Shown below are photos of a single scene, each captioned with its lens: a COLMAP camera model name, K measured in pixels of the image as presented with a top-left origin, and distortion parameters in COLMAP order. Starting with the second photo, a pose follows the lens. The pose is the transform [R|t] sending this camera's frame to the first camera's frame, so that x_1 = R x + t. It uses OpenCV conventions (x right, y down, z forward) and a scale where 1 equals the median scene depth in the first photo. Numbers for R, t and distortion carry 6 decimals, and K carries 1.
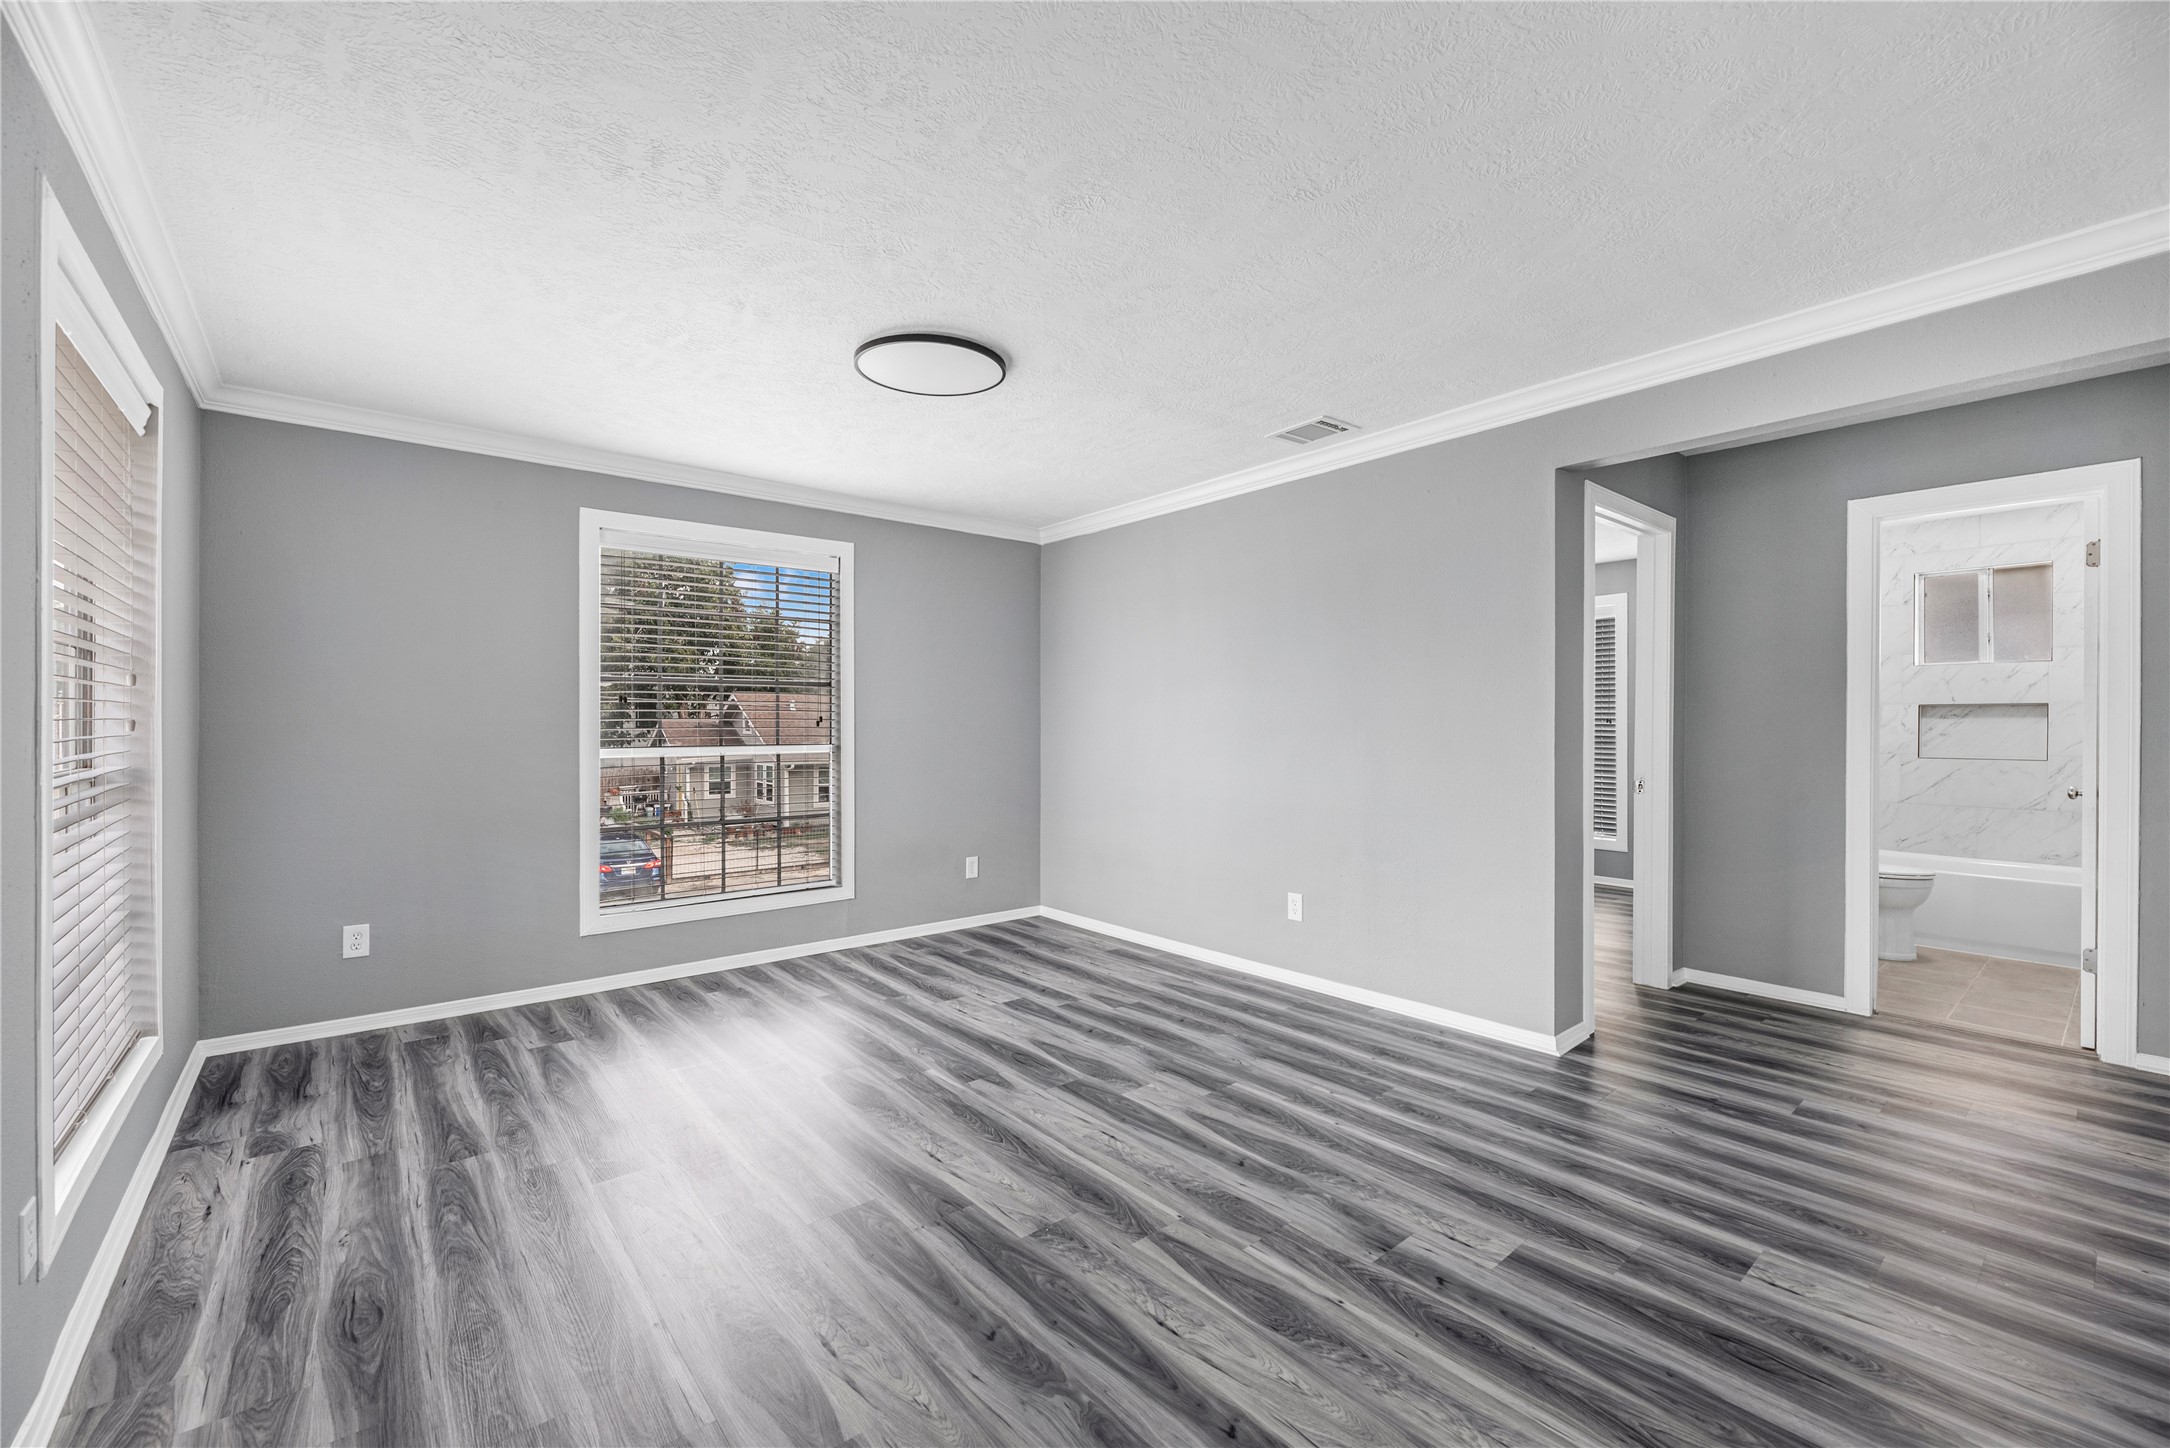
lens RADIAL K [[885.2, 0, 1085.0], [0, 885.2, 724.0], [0, 0, 1]] dist [-0.002421, -0.000159]
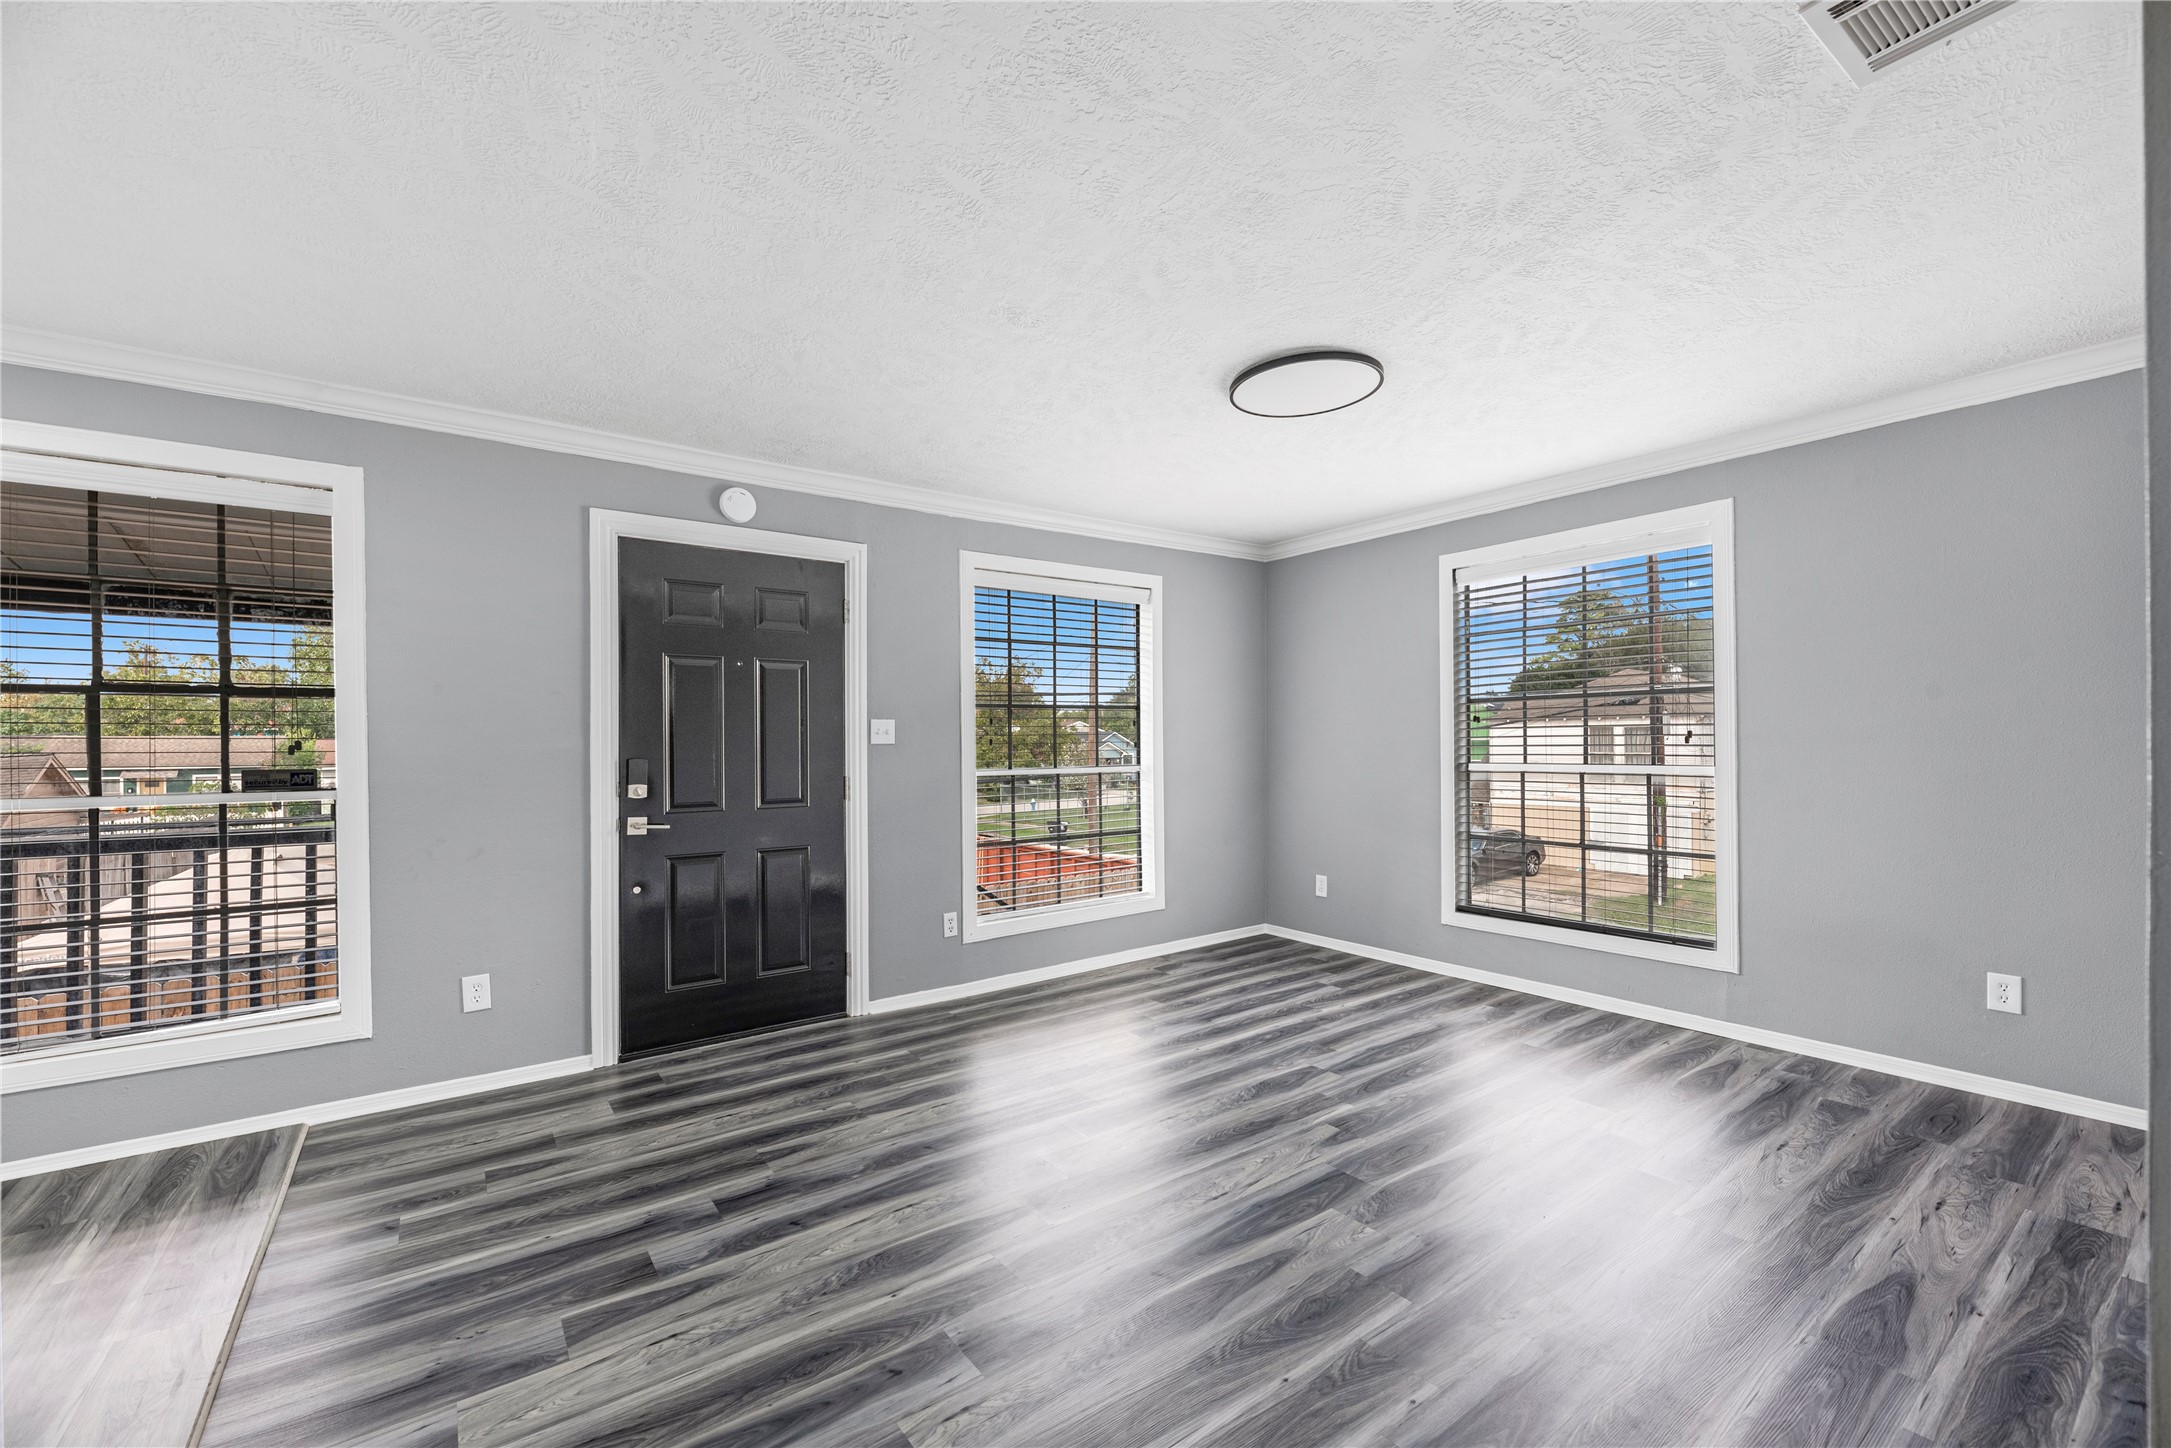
lens RADIAL K [[890.2, 0, 1089.6], [0, 890.2, 745.1], [0, 0, 1]] dist [-0.003745, -0.000005]
pose [[-0.058439, 0.003857, -0.998284, 0.844044], [0.008618, 0.999957, 0.003359, -0.003460], [0.998254, -0.008407, -0.058470, 0.823595]]
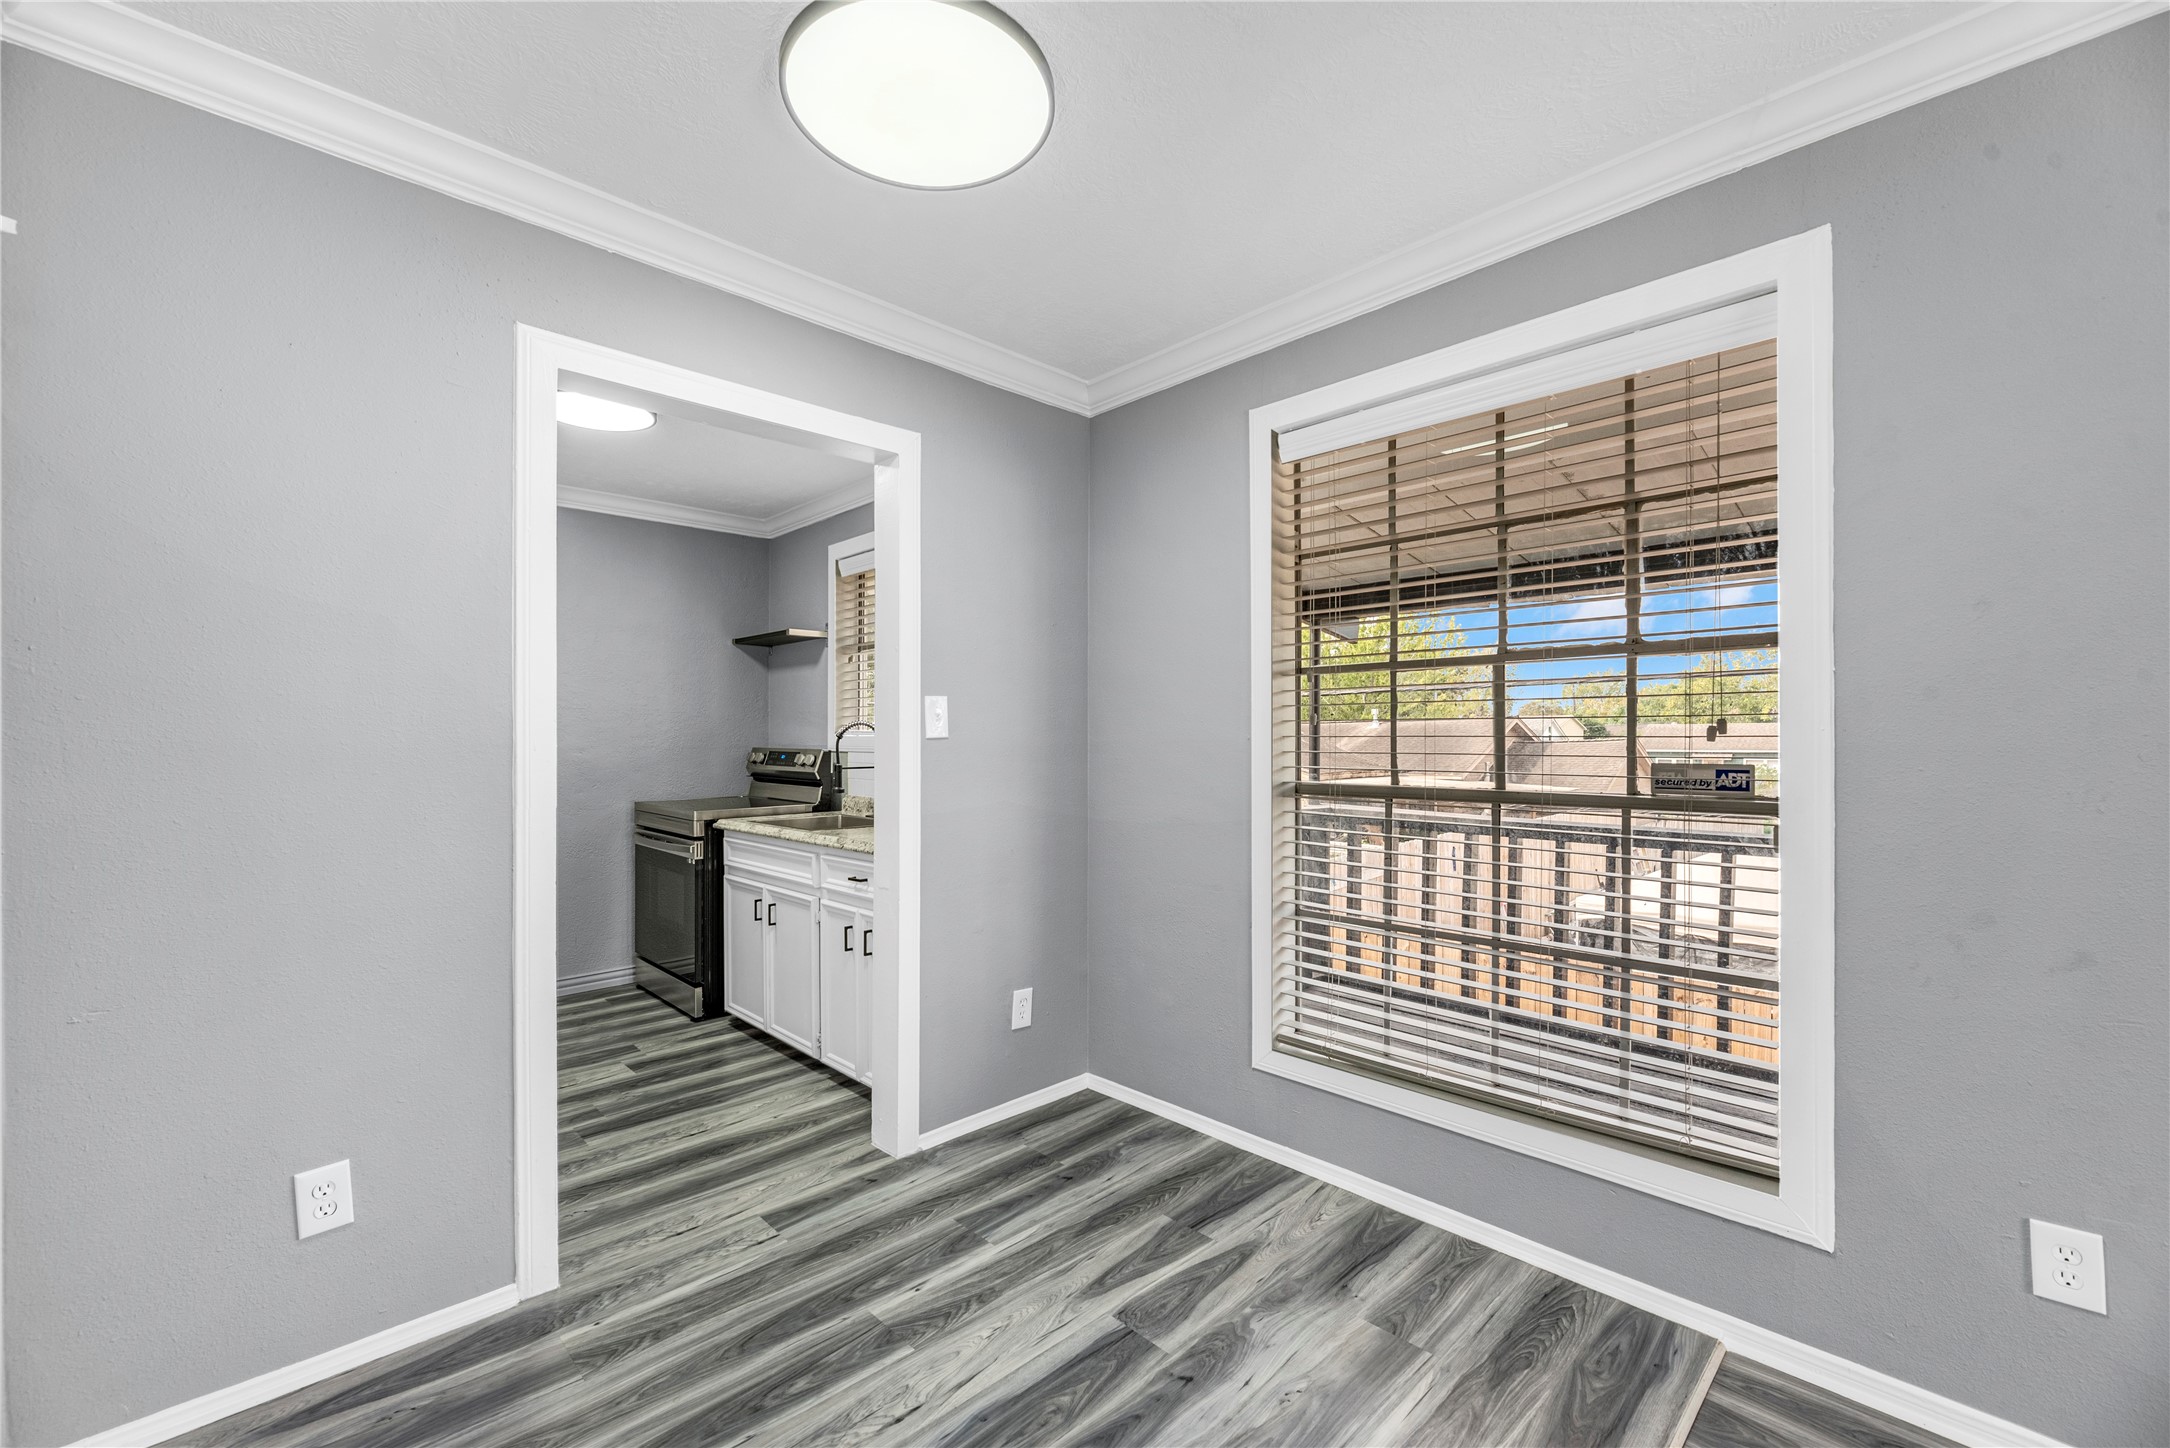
lens RADIAL K [[881.6, 0, 1089.1], [0, 881.6, 745.0], [0, 0, 1]] dist [-0.000304, 0.000119]
pose [[-0.996787, 0.004874, -0.079952, 0.389634], [0.004339, 0.999967, 0.006855, -0.000999], [0.079983, 0.006486, -0.996775, 0.456184]]
